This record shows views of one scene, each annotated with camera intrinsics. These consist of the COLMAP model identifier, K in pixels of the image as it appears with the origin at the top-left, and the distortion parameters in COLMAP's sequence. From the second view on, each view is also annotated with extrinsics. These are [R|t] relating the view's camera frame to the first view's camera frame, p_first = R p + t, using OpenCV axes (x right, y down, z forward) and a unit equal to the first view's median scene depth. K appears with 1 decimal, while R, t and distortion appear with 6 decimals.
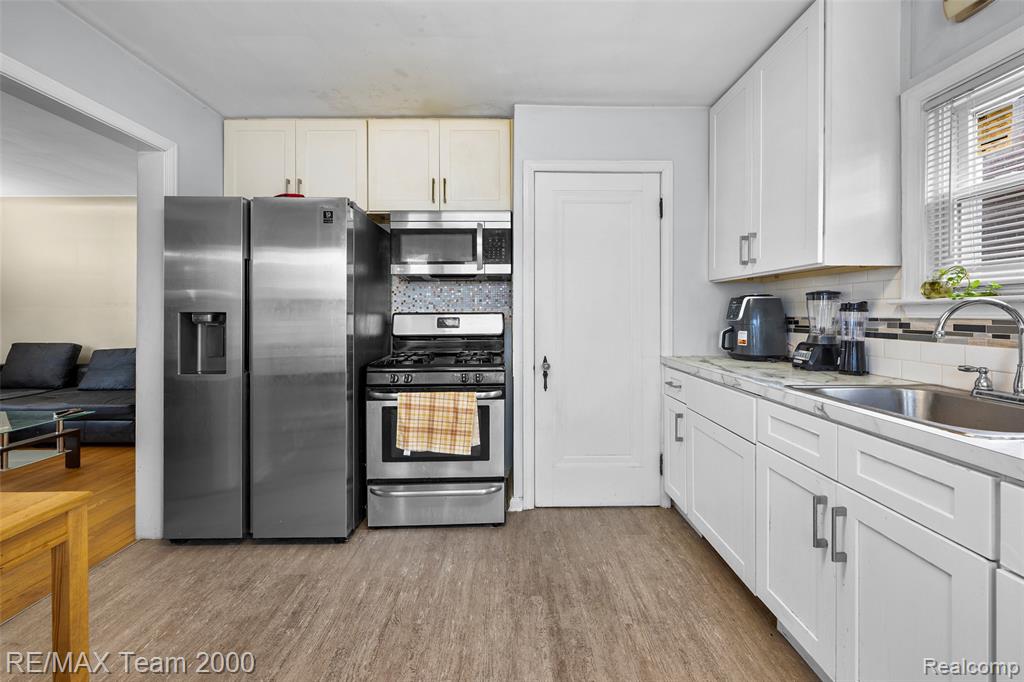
lens RADIAL K [[414.9, 0, 514.7], [0, 414.9, 315.3], [0, 0, 1]] dist [-0.000272, -0.000434]
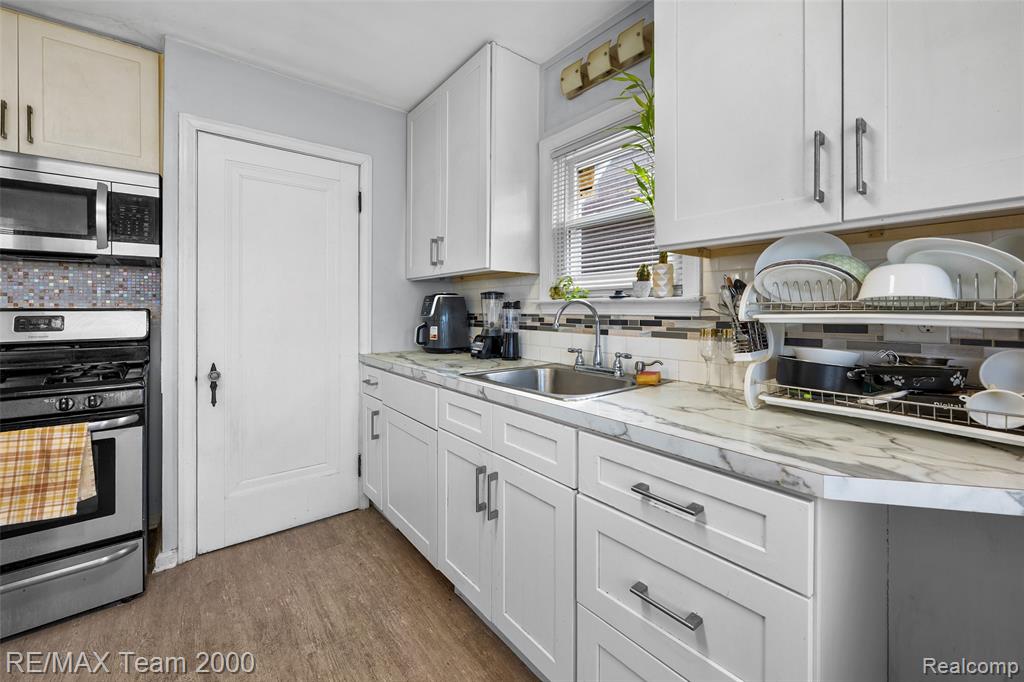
lens RADIAL K [[417.3, 0, 511.9], [0, 417.3, 311.8], [0, 0, 1]] dist [-0.000692, -0.000031]
pose [[0.797036, -0.001333, 0.603930, 0.060468], [0.001599, 0.999999, 0.000098, -0.000154], [-0.603930, 0.000888, 0.797037, 0.006935]]
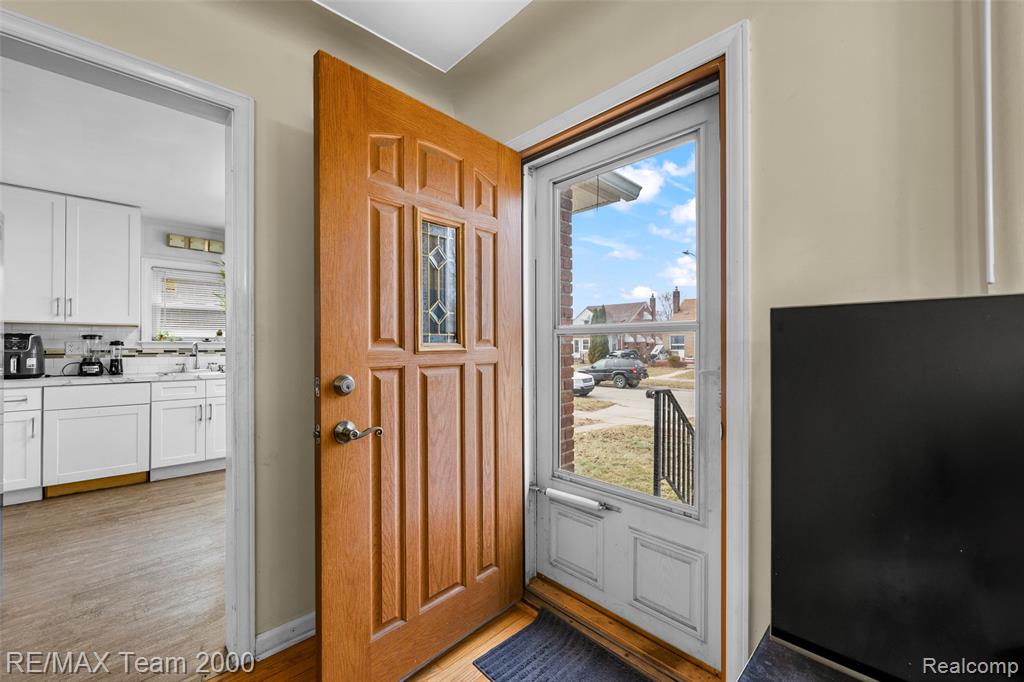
lens RADIAL K [[413.3, 0, 512.0], [0, 413.3, 341.0], [0, 0, 1]] dist [0.000374, 0.000008]
pose [[-0.678945, 0.009250, 0.734131, -1.941386], [0.003074, 0.999948, -0.009757, -0.004408], [-0.734183, -0.004367, -0.678938, 0.857381]]
